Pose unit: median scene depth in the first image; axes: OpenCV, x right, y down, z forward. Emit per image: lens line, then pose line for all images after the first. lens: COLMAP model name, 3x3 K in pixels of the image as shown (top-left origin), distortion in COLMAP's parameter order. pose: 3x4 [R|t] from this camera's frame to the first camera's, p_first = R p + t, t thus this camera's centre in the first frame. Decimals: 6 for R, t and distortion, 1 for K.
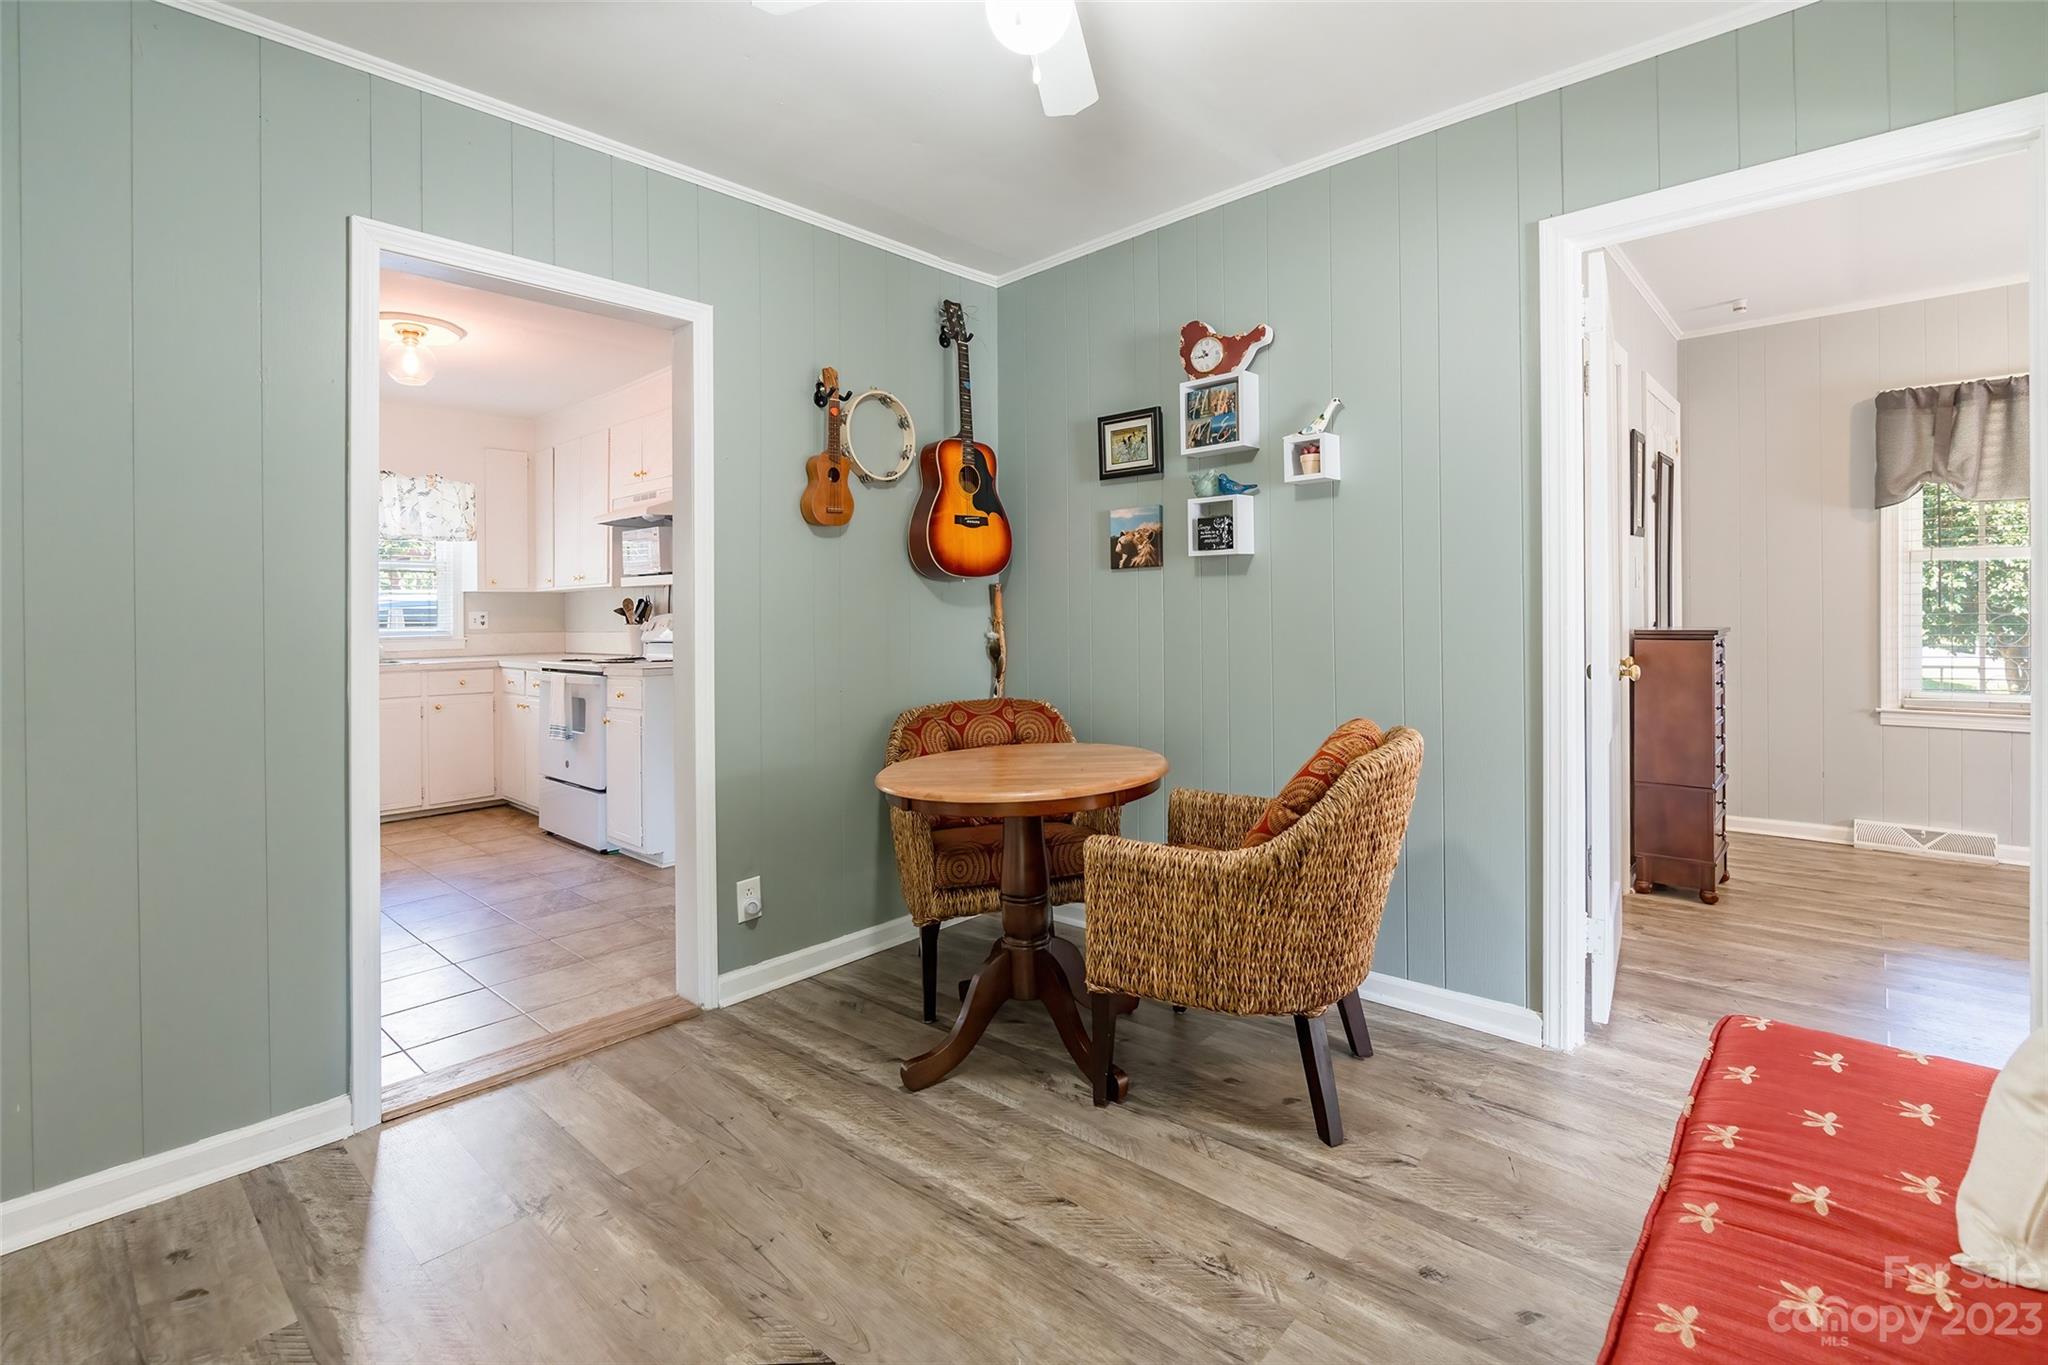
lens RADIAL K [[955.2, 0, 1027.5], [0, 955.2, 606.4], [0, 0, 1]] dist [-0.003388, -0.000288]
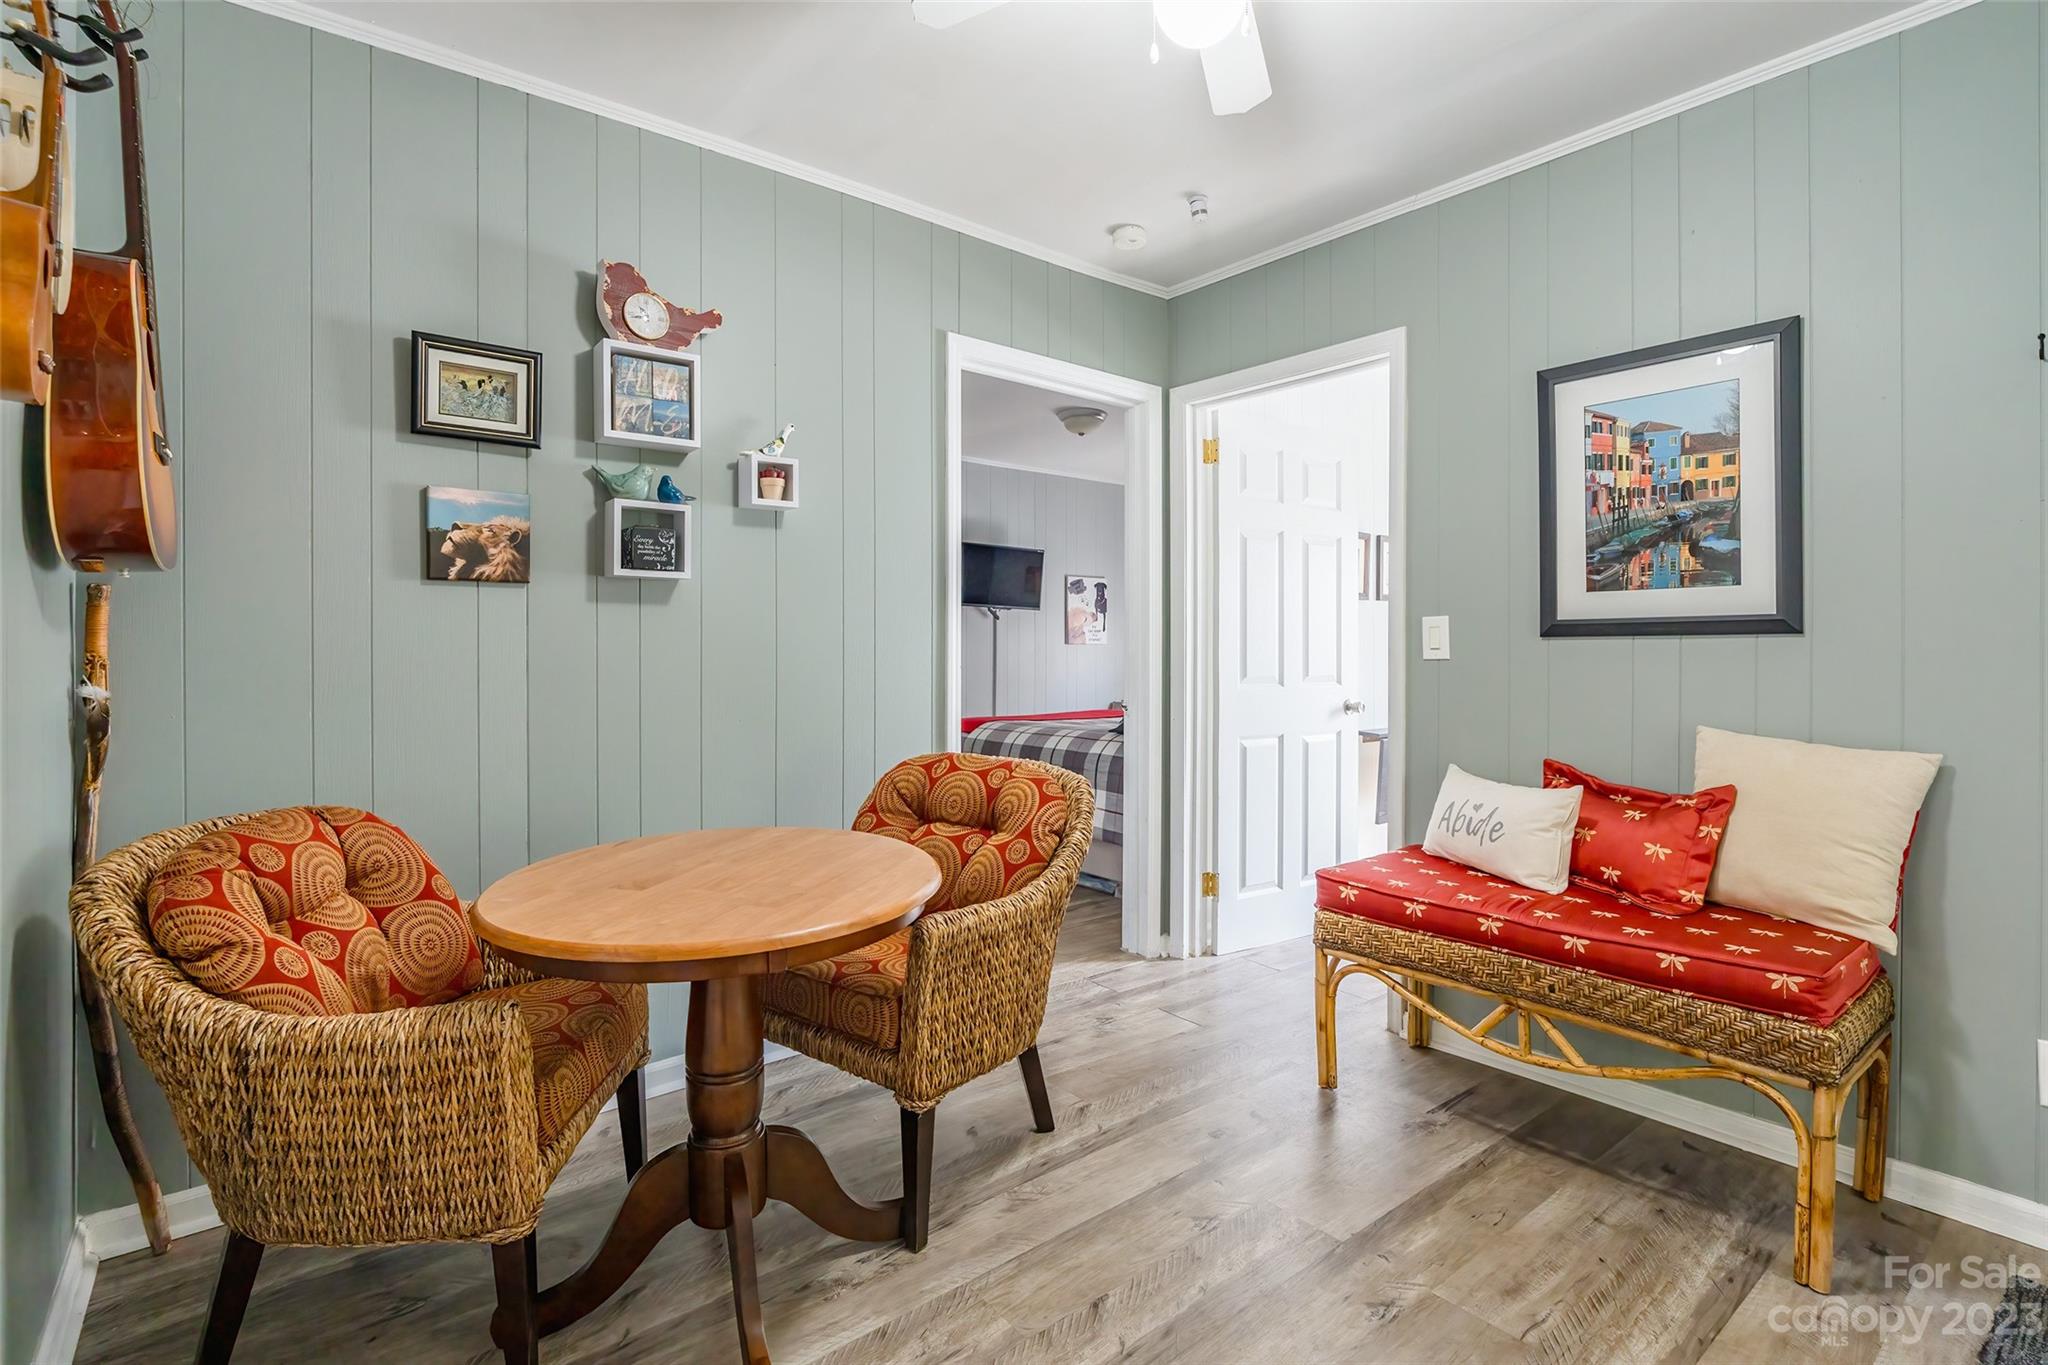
lens RADIAL K [[971.1, 0, 1025.0], [0, 971.1, 671.2], [0, 0, 1]] dist [-0.000396, -0.000062]
pose [[0.147131, 0.009128, 0.989075, -0.537194], [0.003283, 0.999947, -0.009717, 0.031413], [-0.989112, 0.004677, 0.147093, 0.581366]]
